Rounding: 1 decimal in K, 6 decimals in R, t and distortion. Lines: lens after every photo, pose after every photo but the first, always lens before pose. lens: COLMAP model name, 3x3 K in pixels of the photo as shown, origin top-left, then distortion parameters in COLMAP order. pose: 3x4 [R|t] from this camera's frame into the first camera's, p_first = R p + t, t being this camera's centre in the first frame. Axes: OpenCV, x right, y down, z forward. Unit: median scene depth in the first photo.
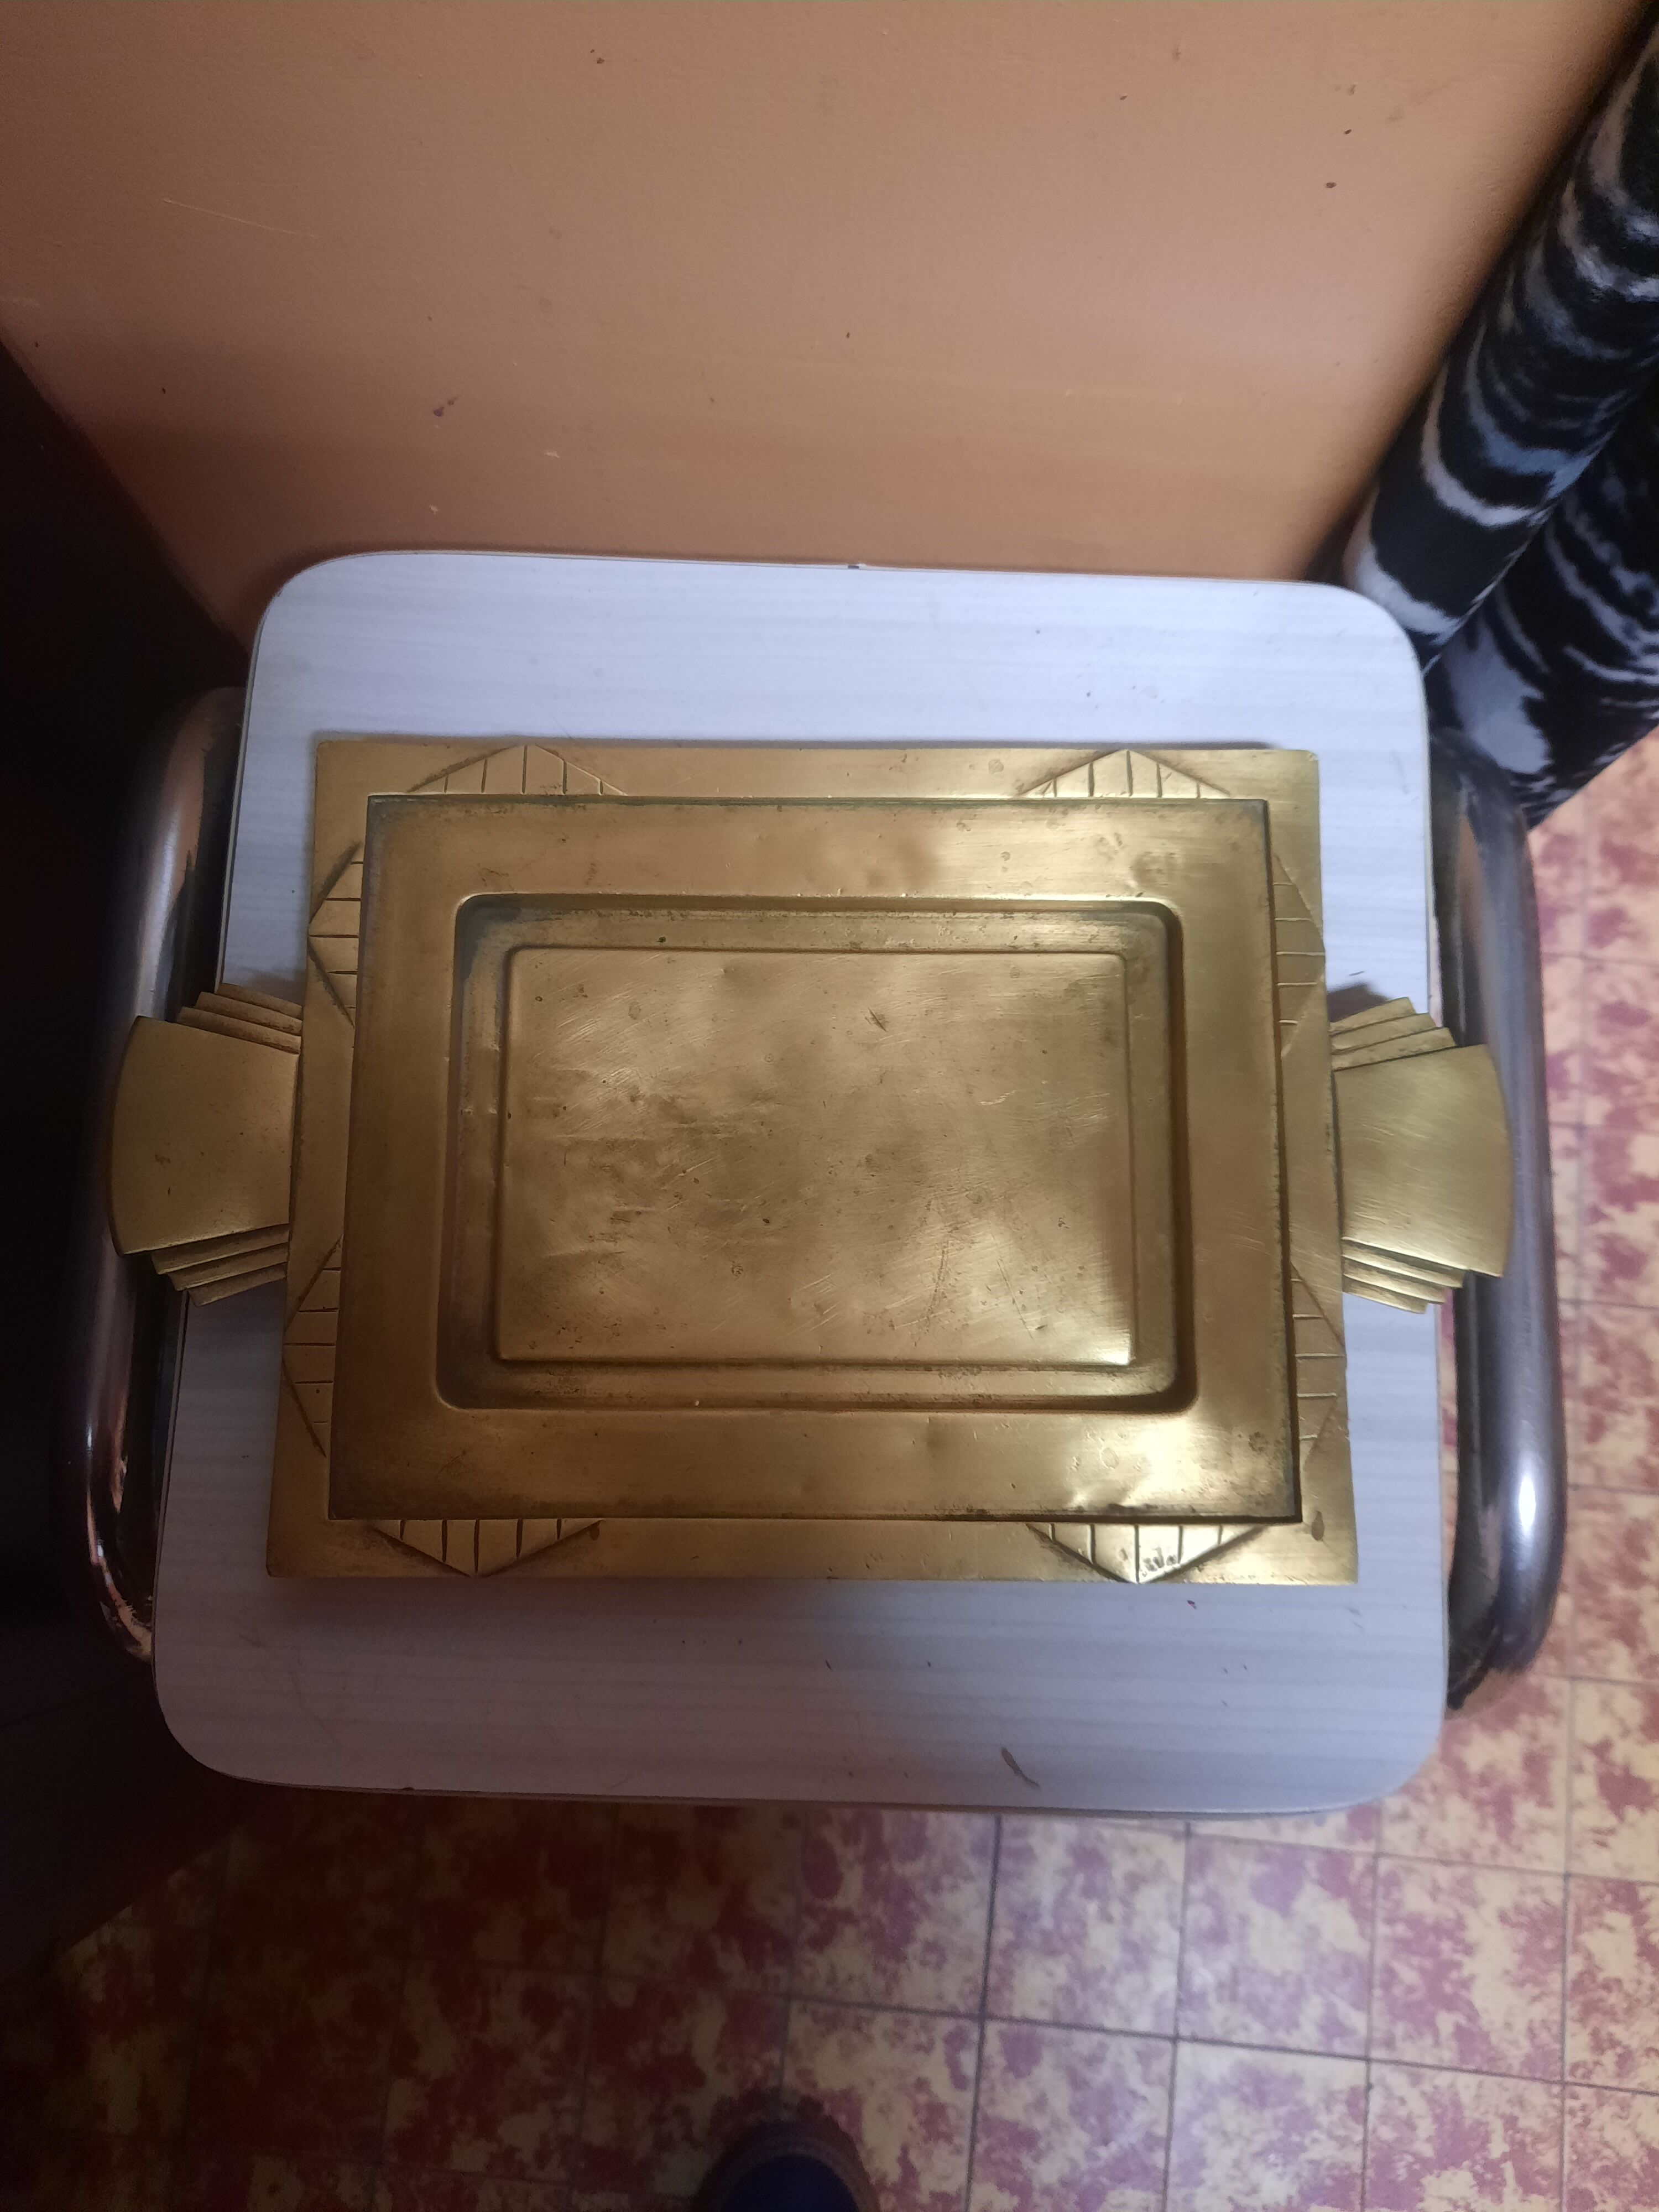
lens RADIAL K [[1580.8, 0, 829.5], [0, 1580.8, 1106.0], [0, 0, 1]] dist [0.013460, -0.028344]
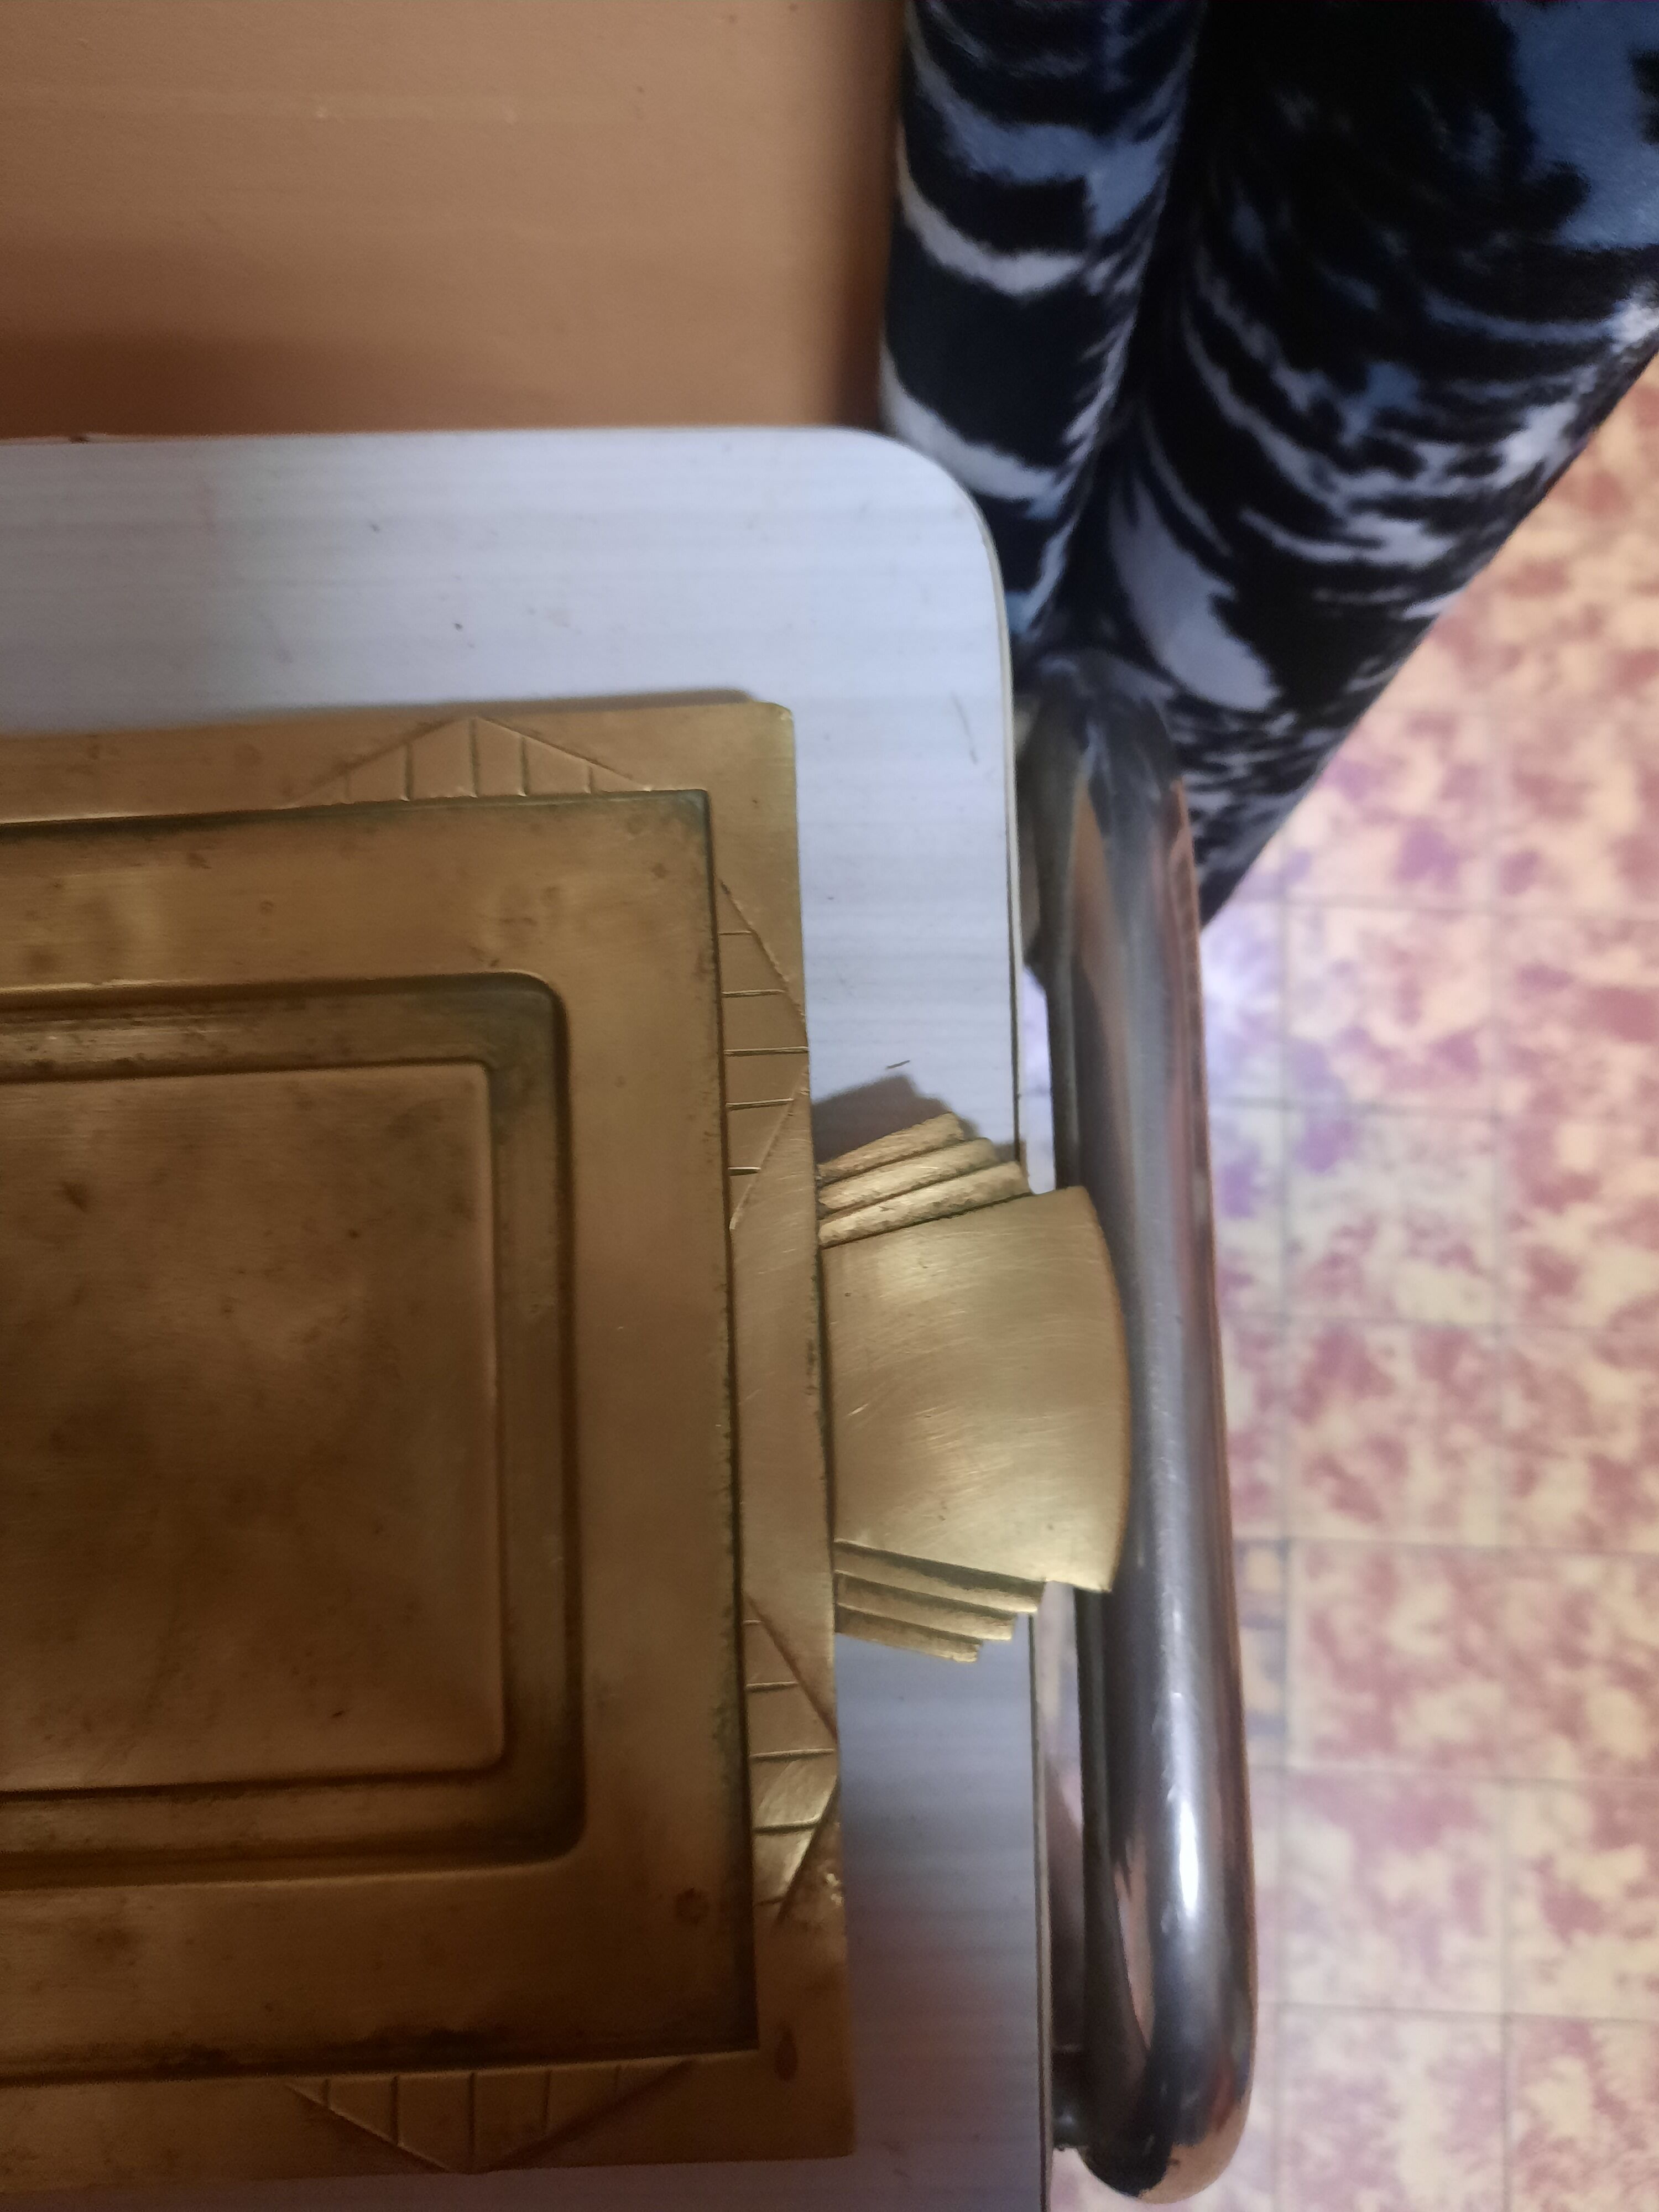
lens RADIAL K [[1628.6, 0, 829.5], [0, 1628.6, 1106.0], [0, 0, 1]] dist [-0.007402, -0.008454]
pose [[0.998617, -0.052401, 0.004289, 0.293679], [0.052257, 0.998224, 0.028600, -0.084245], [-0.005780, -0.028336, 0.999582, 0.360822]]
